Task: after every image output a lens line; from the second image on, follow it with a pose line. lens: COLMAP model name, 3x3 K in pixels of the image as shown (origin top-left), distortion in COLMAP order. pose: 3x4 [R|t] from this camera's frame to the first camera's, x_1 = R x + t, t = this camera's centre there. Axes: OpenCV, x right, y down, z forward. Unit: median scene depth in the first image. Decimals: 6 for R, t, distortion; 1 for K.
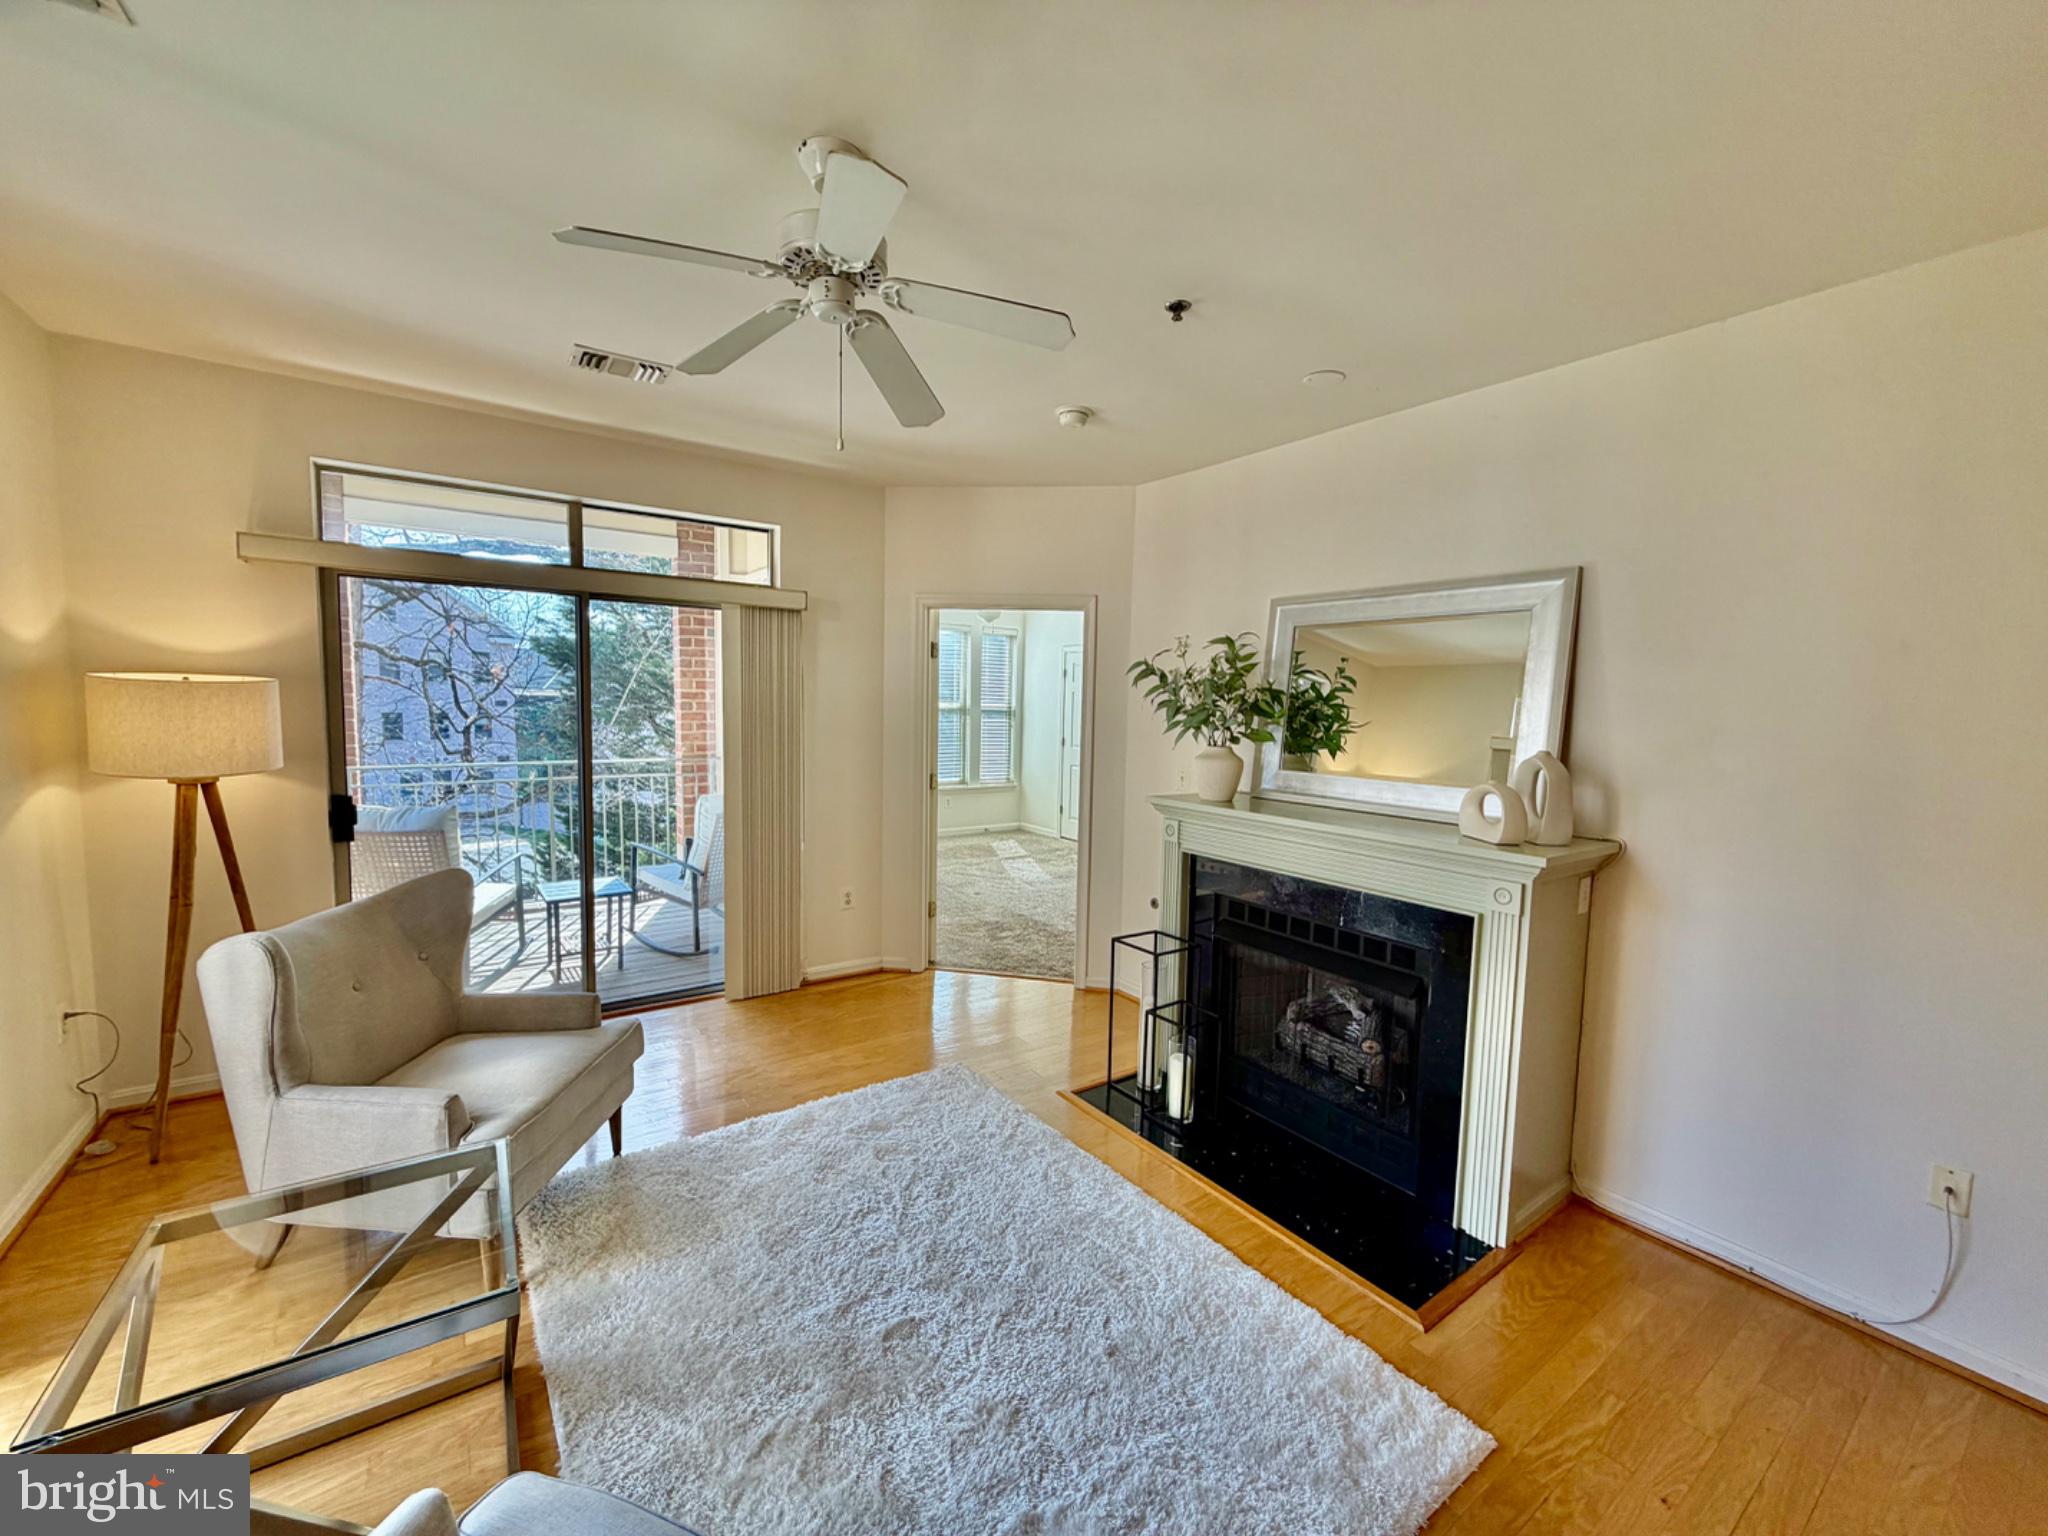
lens RADIAL K [[810.8, 0, 1020.1], [0, 810.8, 774.1], [0, 0, 1]] dist [0.000704, 0.000046]
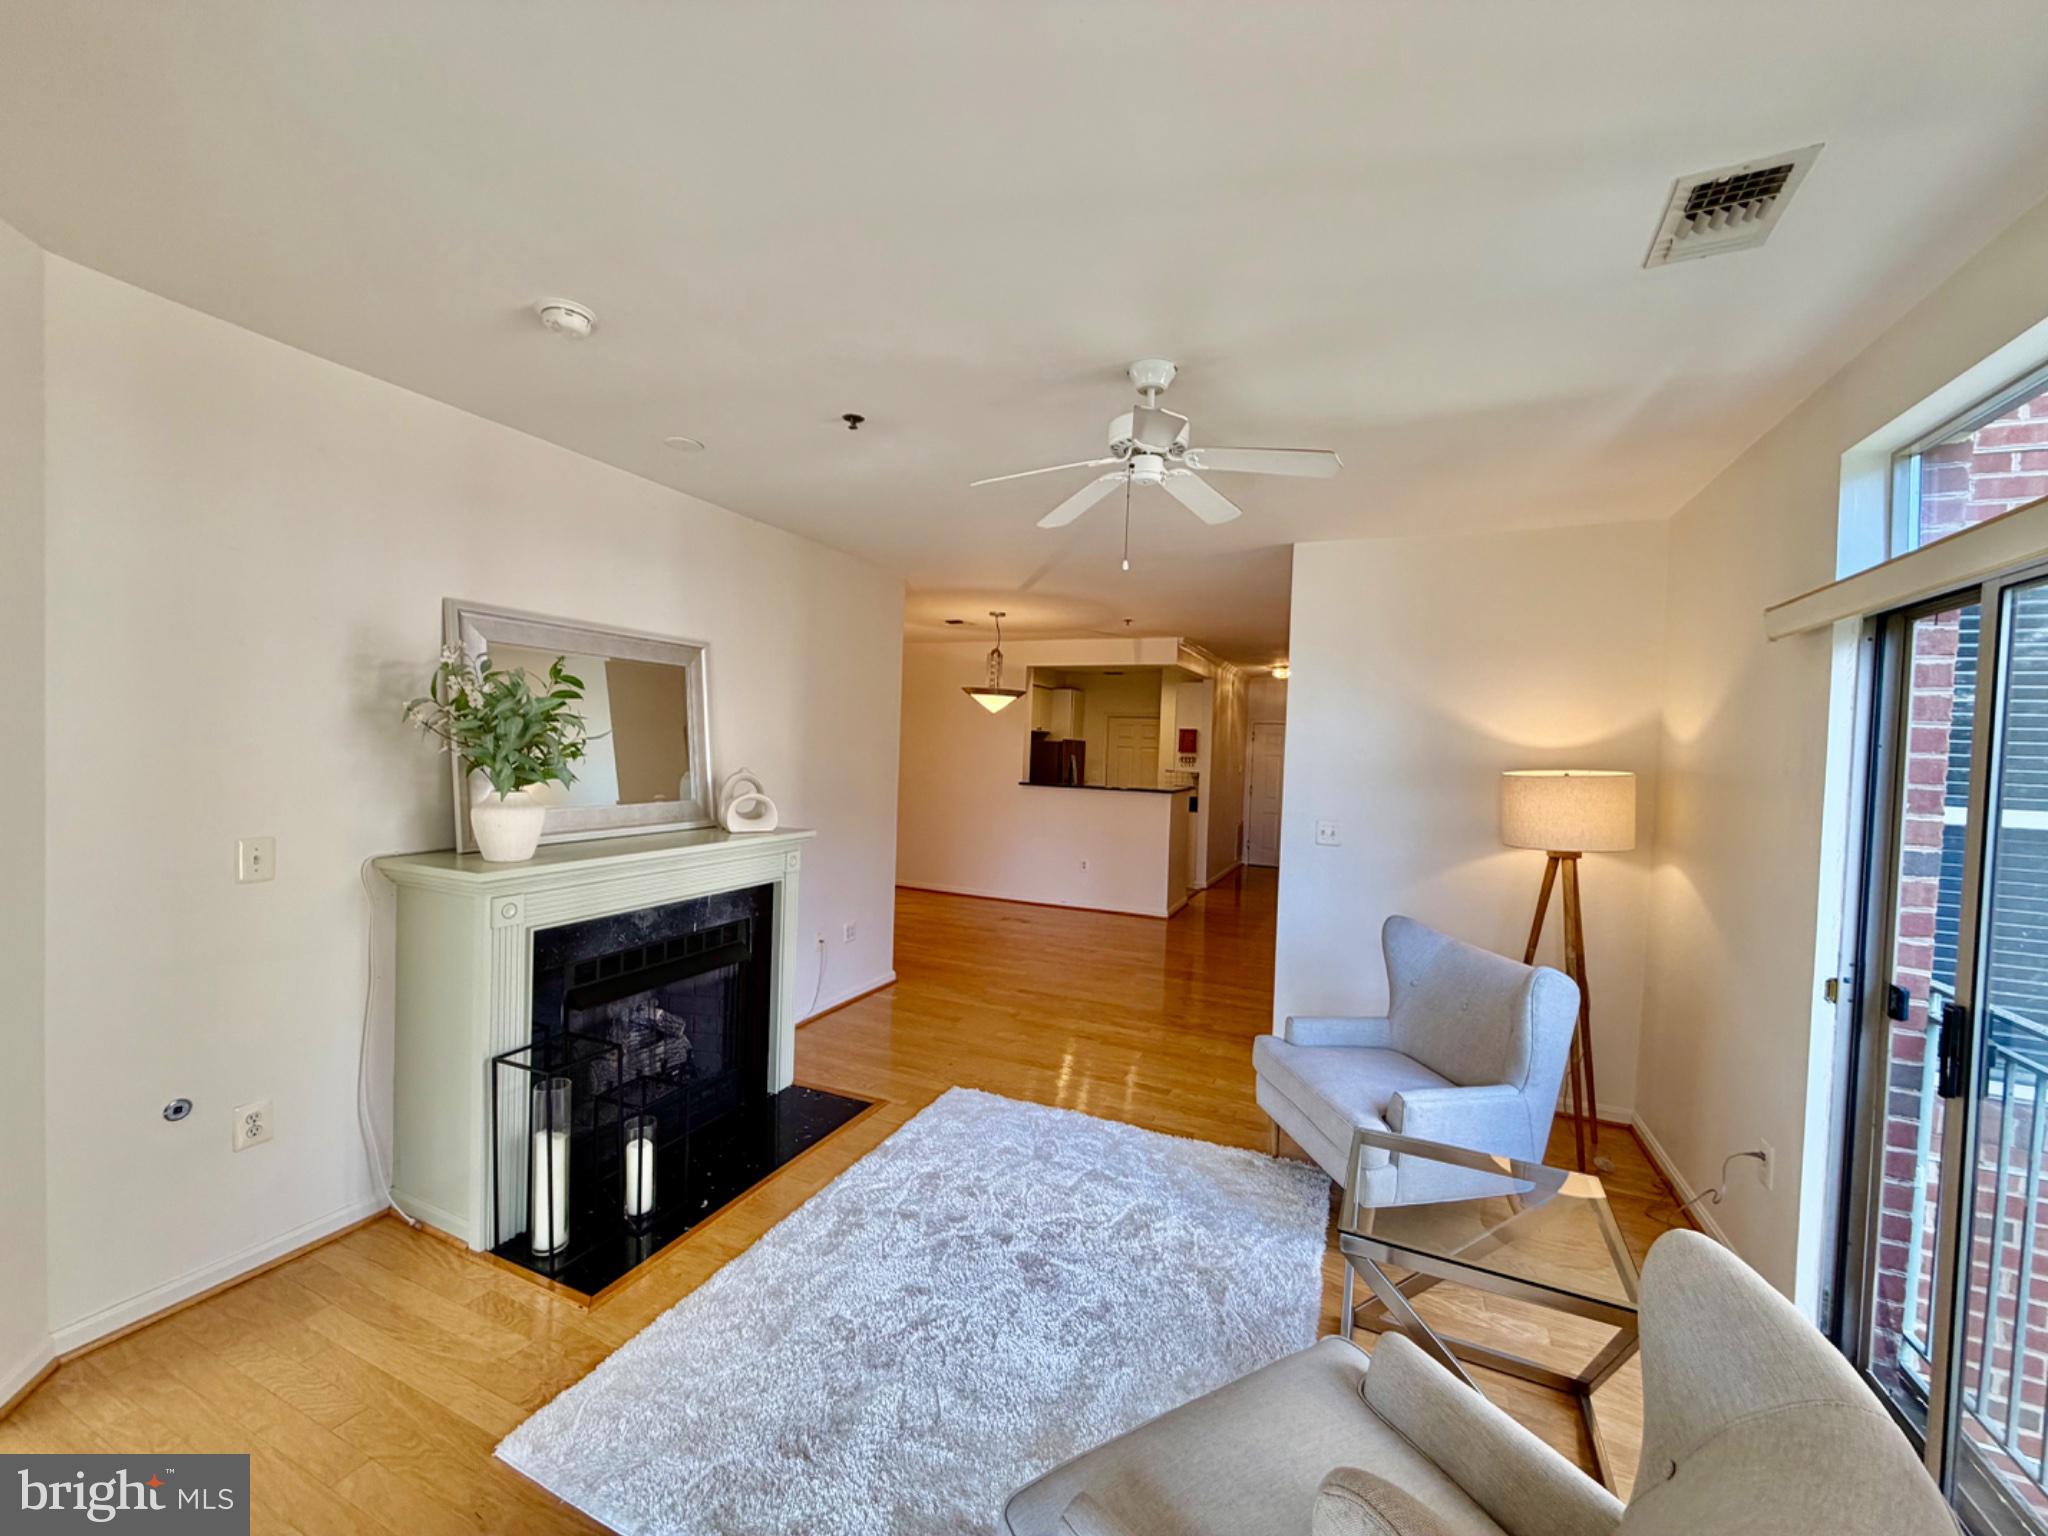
lens RADIAL K [[811.6, 0, 1018.5], [0, 811.6, 768.4], [0, 0, 1]] dist [-0.000825, -0.000257]
pose [[-0.515019, -0.061479, 0.854971, -0.735382], [0.034281, 0.995149, 0.092210, -0.121448], [-0.856493, 0.076799, -0.510414, 1.061054]]
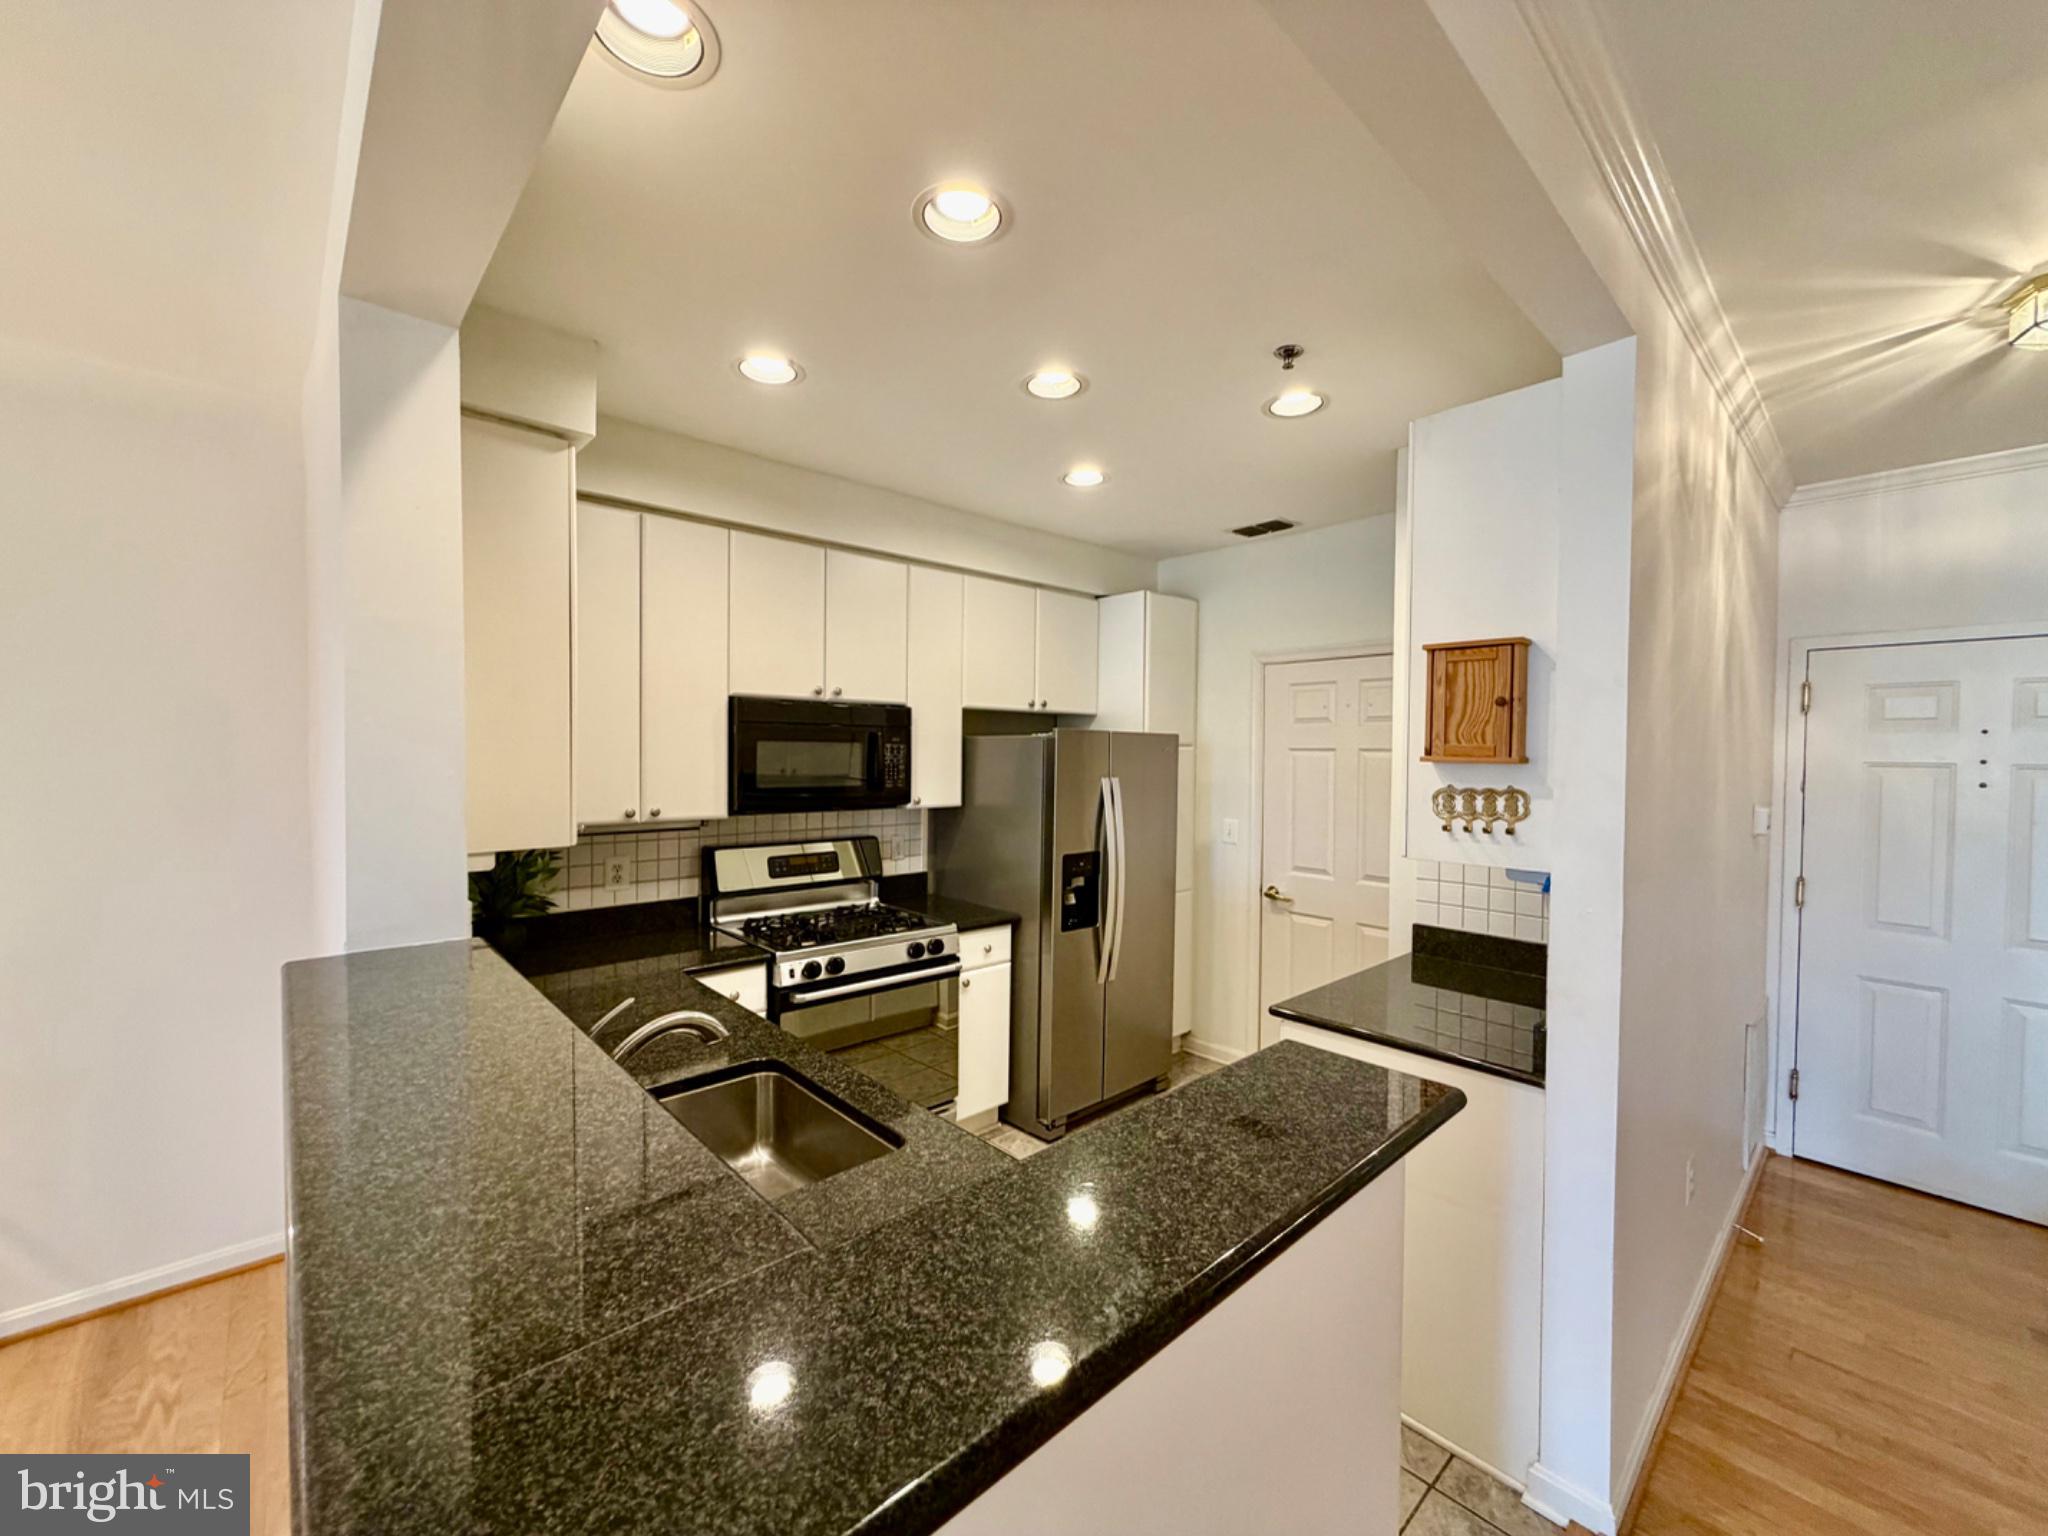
lens RADIAL K [[811.6, 0, 1018.5], [0, 811.6, 768.4], [0, 0, 1]] dist [-0.000825, -0.000257]
pose [[-0.135754, -0.046685, 0.989642, 1.041546], [0.078716, 0.995223, 0.057746, 0.068973], [-0.987610, 0.085740, -0.131431, -0.666484]]
